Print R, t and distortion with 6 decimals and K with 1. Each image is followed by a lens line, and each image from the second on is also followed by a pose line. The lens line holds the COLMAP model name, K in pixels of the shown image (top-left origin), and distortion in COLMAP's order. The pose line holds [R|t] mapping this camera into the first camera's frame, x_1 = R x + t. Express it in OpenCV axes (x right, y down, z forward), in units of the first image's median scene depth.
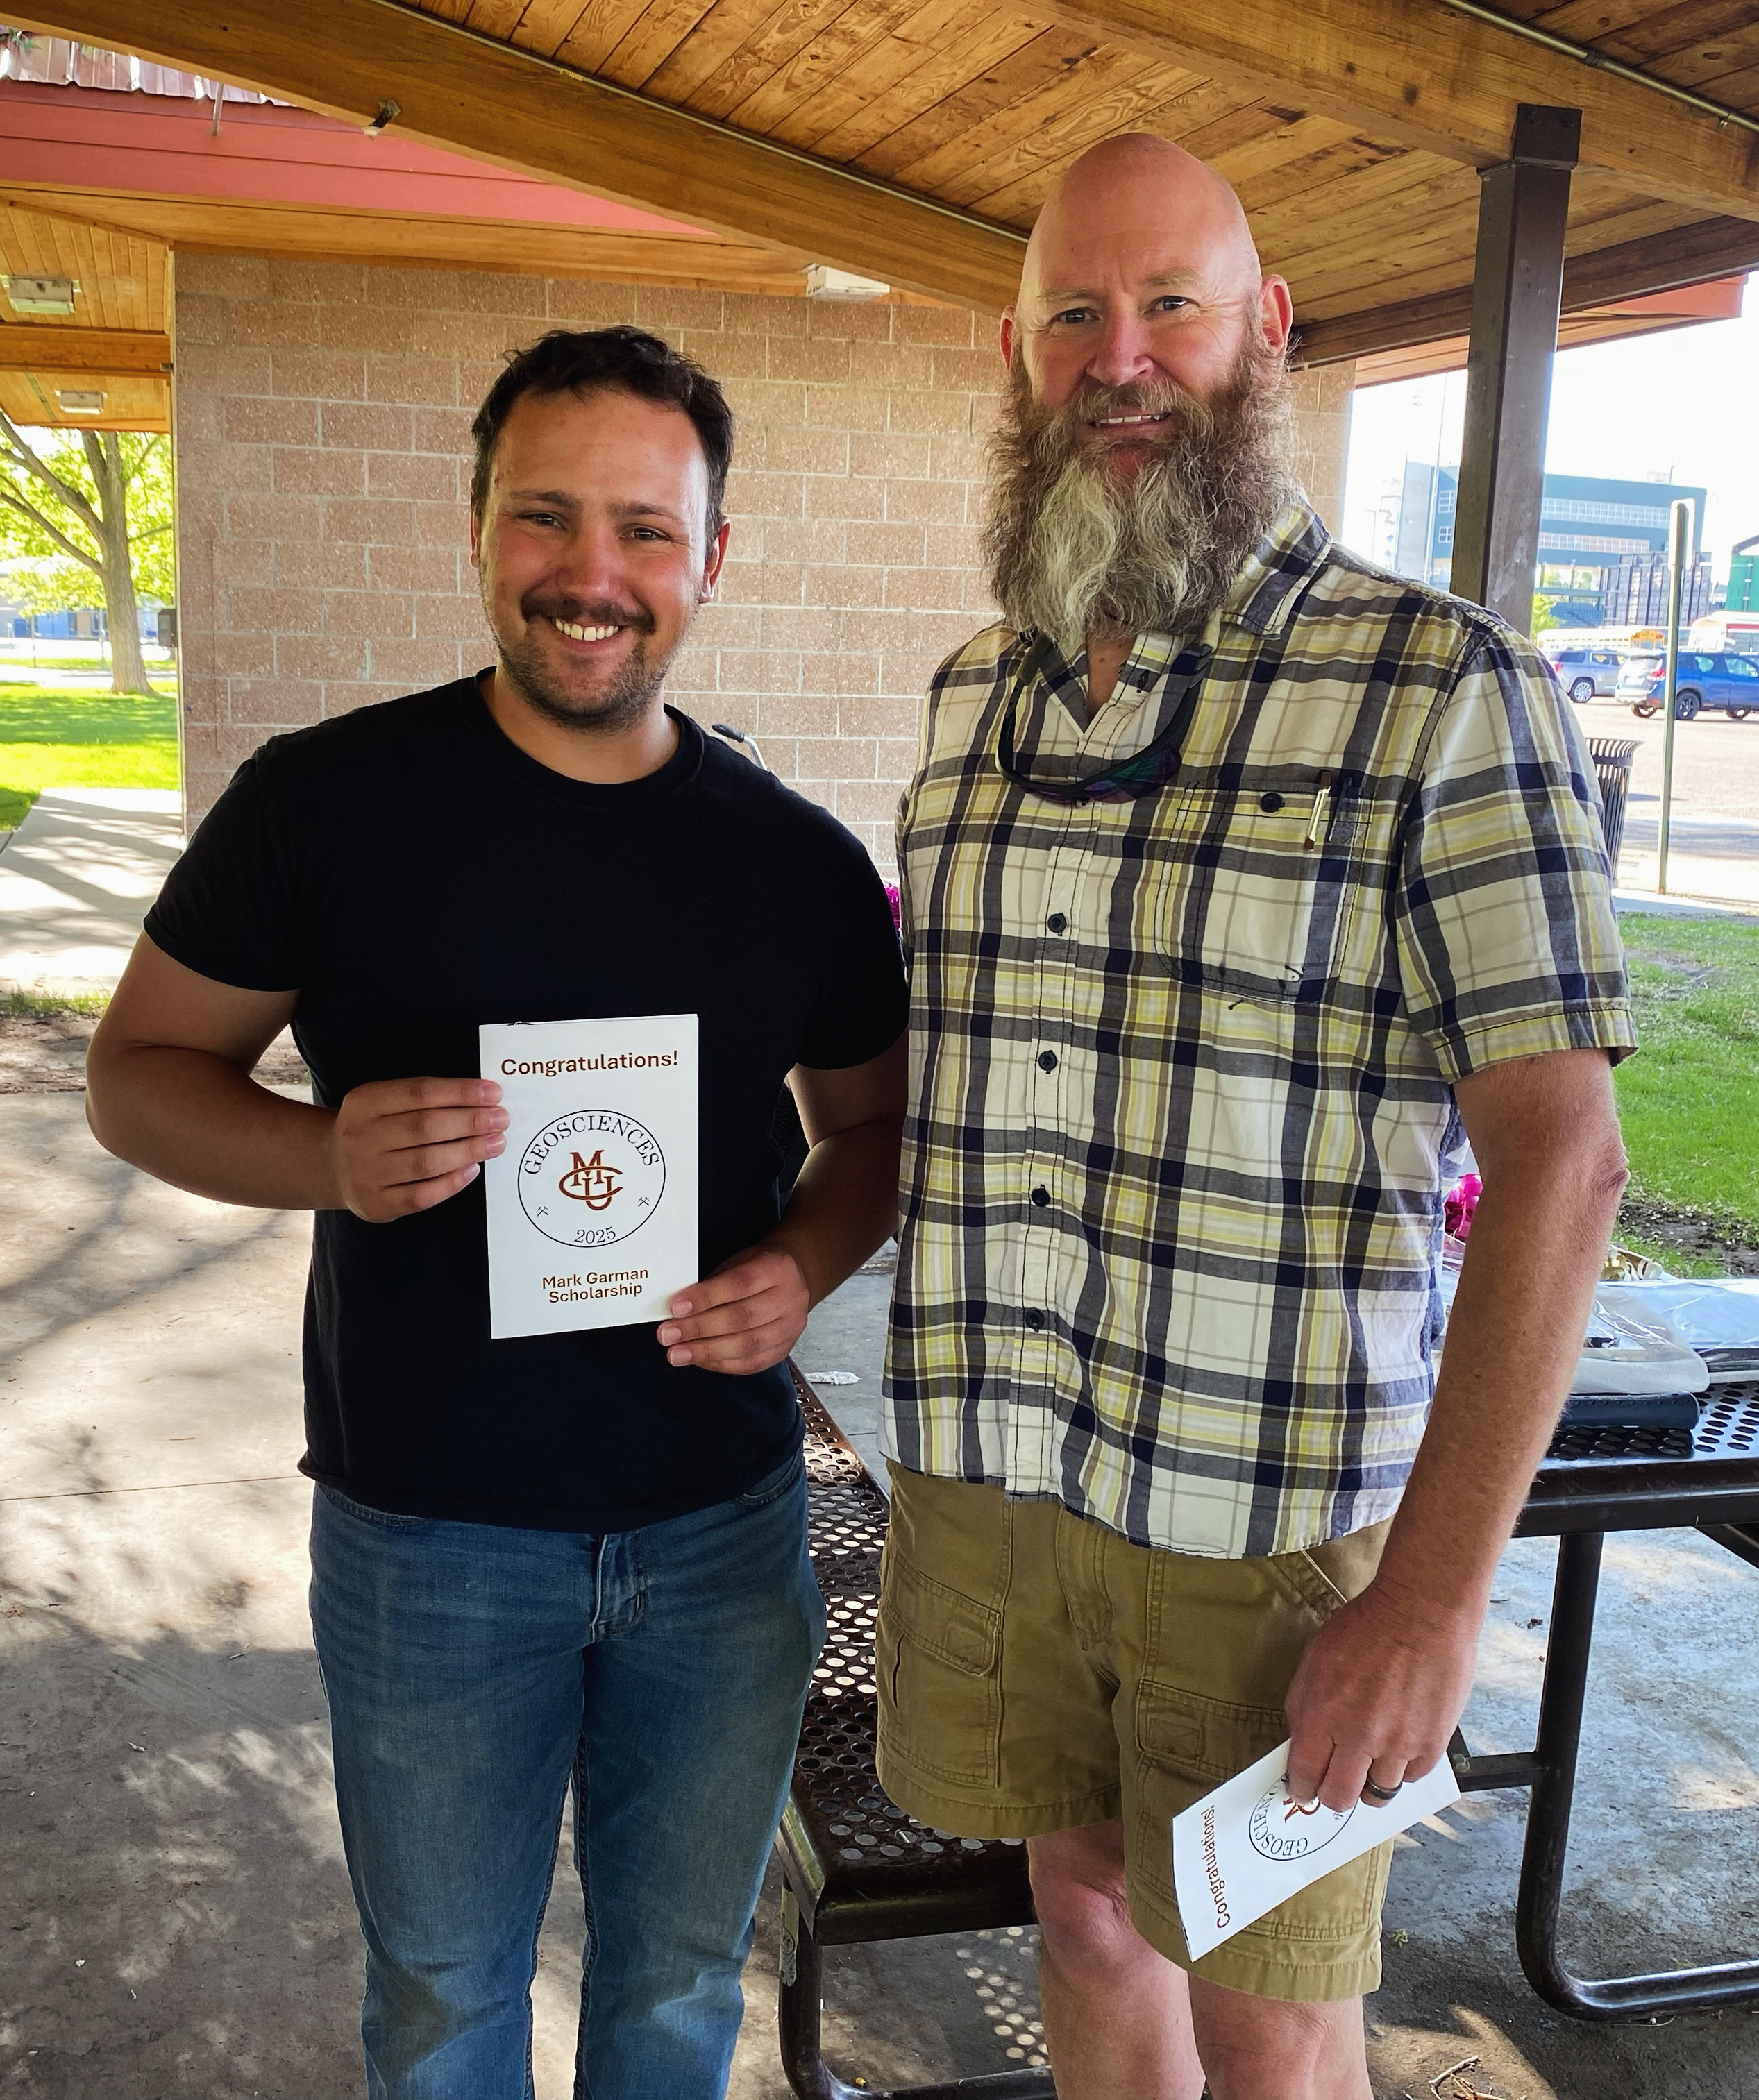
lens RADIAL K [[2188.4, 0, 753.5], [0, 2188.4, 1051.9], [0, 0, 1]] dist [0.045463, -0.084207]
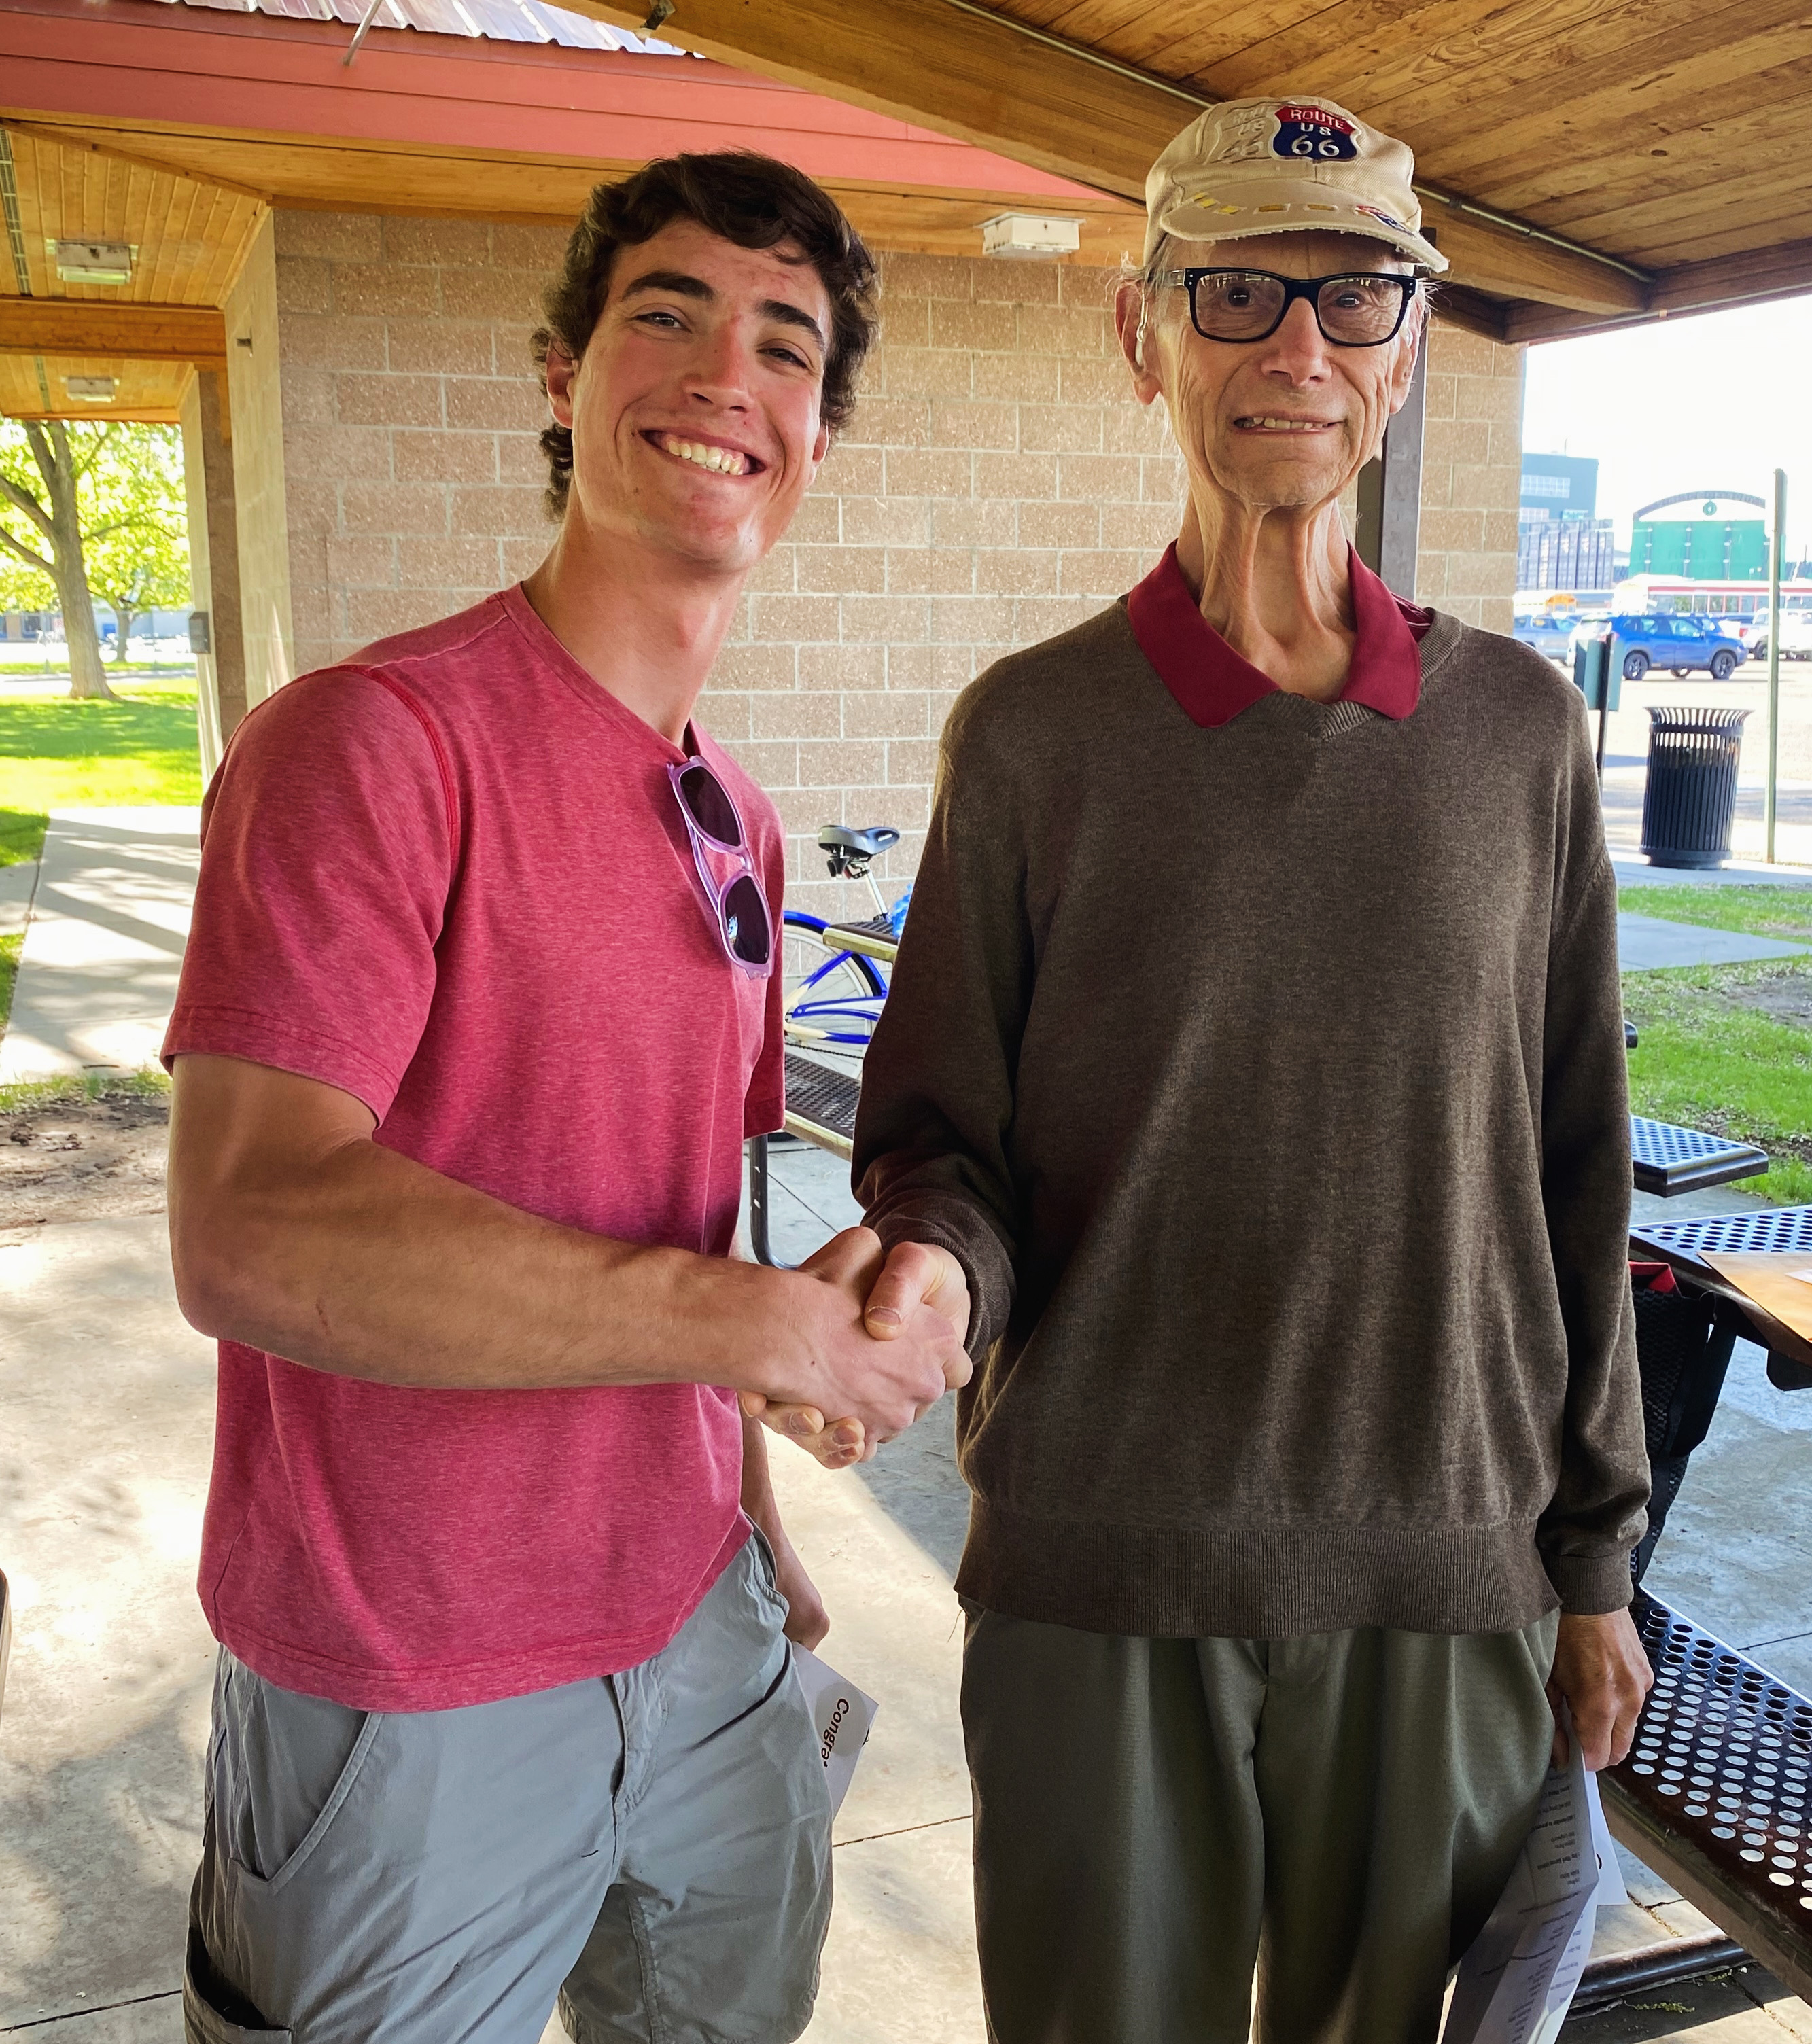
lens RADIAL K [[2102.2, 0, 906.0], [0, 2102.2, 1022.0], [0, 0, 1]] dist [0.025111, -0.050555]
pose [[0.992579, -0.046995, 0.112151, -0.111219], [0.046583, 0.998895, 0.006291, -0.031546], [-0.112323, -0.001020, 0.993671, 0.128331]]
